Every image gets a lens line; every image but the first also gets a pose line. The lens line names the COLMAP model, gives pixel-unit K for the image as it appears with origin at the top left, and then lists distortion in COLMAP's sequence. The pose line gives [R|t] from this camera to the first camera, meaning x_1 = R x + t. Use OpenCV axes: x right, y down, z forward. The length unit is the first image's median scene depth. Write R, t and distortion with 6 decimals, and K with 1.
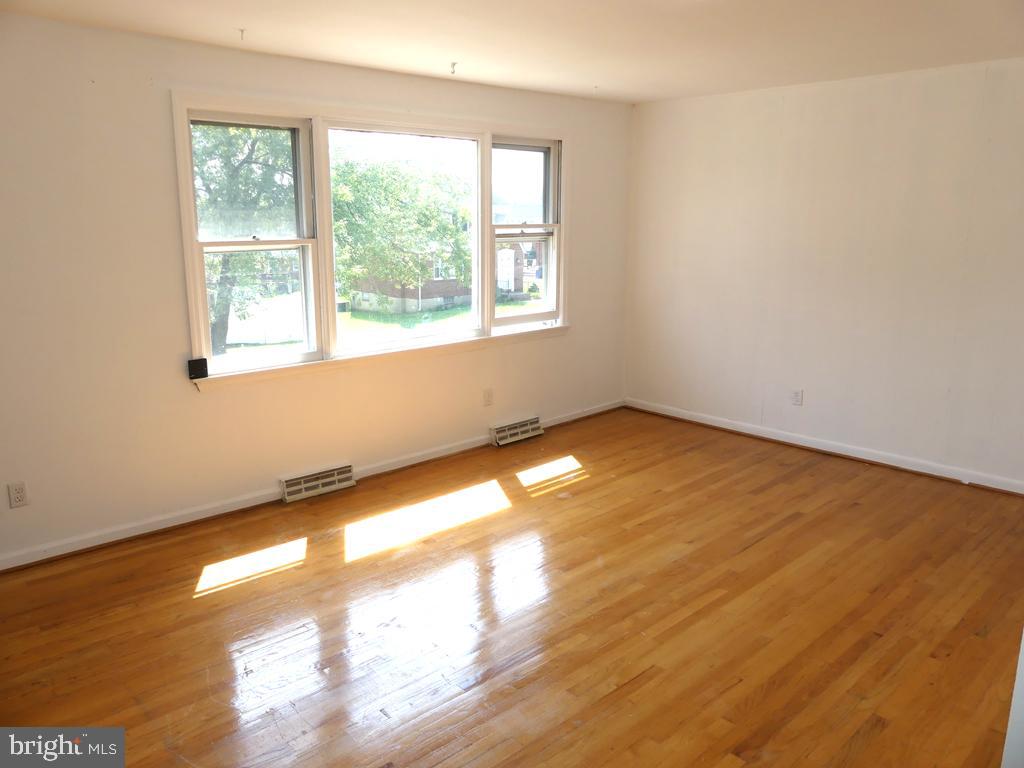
lens RADIAL K [[768.7, 0, 511.5], [0, 768.7, 382.3], [0, 0, 1]] dist [-0.022146, 0.016473]
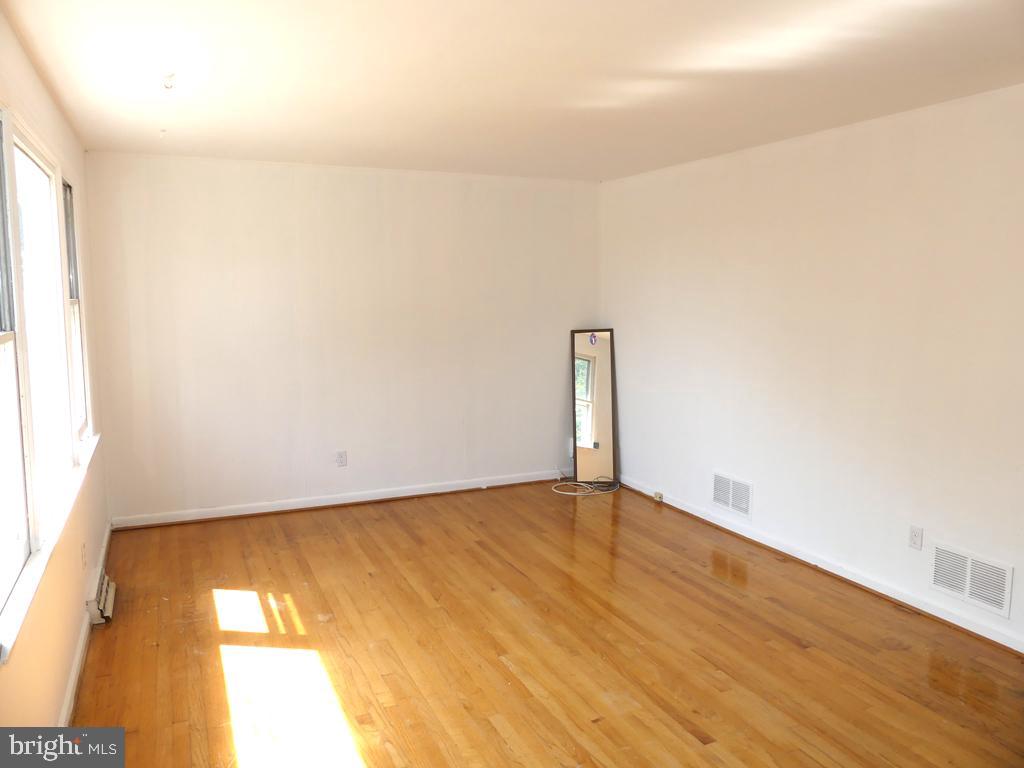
lens RADIAL K [[768.7, 0, 513.4], [0, 768.7, 383.6], [0, 0, 1]] dist [-0.022146, 0.016473]
pose [[0.301562, -0.106732, 0.947454, -0.617953], [0.201945, 0.978319, 0.045933, -0.093551], [-0.931815, 0.177482, 0.316578, 0.503317]]
